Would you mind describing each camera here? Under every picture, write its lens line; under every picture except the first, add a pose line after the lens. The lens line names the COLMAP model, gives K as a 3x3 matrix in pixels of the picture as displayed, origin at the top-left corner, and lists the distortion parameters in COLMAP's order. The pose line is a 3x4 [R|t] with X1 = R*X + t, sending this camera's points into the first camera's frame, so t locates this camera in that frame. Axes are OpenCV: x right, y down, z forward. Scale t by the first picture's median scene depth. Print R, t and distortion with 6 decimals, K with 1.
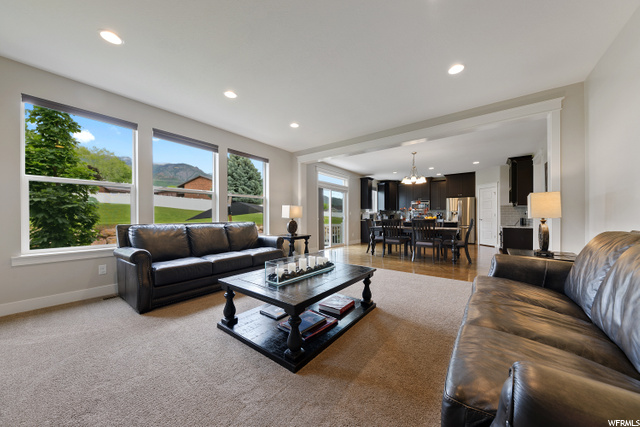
lens RADIAL K [[220.5, 0, 320.0], [0, 220.5, 213.5], [0, 0, 1]] dist [-0.000264, -0.000011]
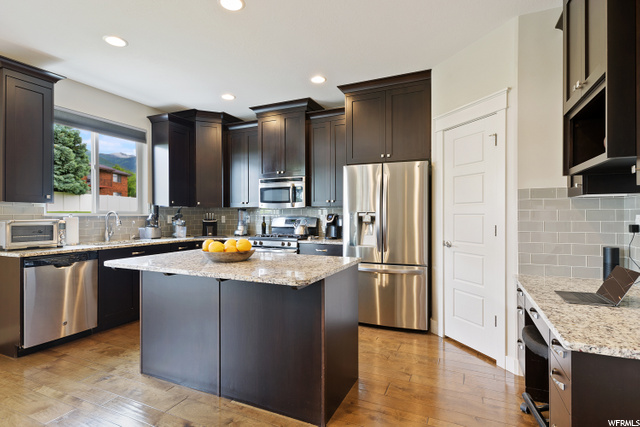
lens RADIAL K [[329.9, 0, 320.0], [0, 329.9, 213.5], [0, 0, 1]] dist [0.000586, 0.000119]
pose [[0.974437, 0.000371, 0.224660, 0.465927], [-0.000914, 0.999997, 0.002310, -0.009397], [-0.224658, -0.002457, 0.974435, 0.614759]]
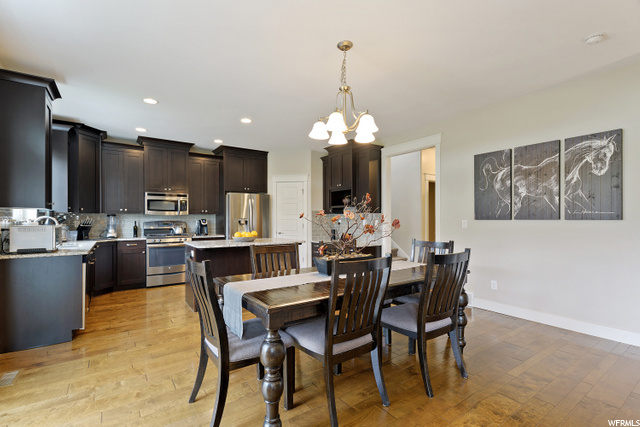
lens RADIAL K [[297.0, 0, 320.0], [0, 297.0, 213.5], [0, 0, 1]] dist [-0.000036, 0.000013]
pose [[0.288676, 0.016891, 0.957278, -0.008398], [-0.005865, 0.999857, -0.015873, -0.011555], [-0.957409, -0.001032, 0.288733, 0.620474]]
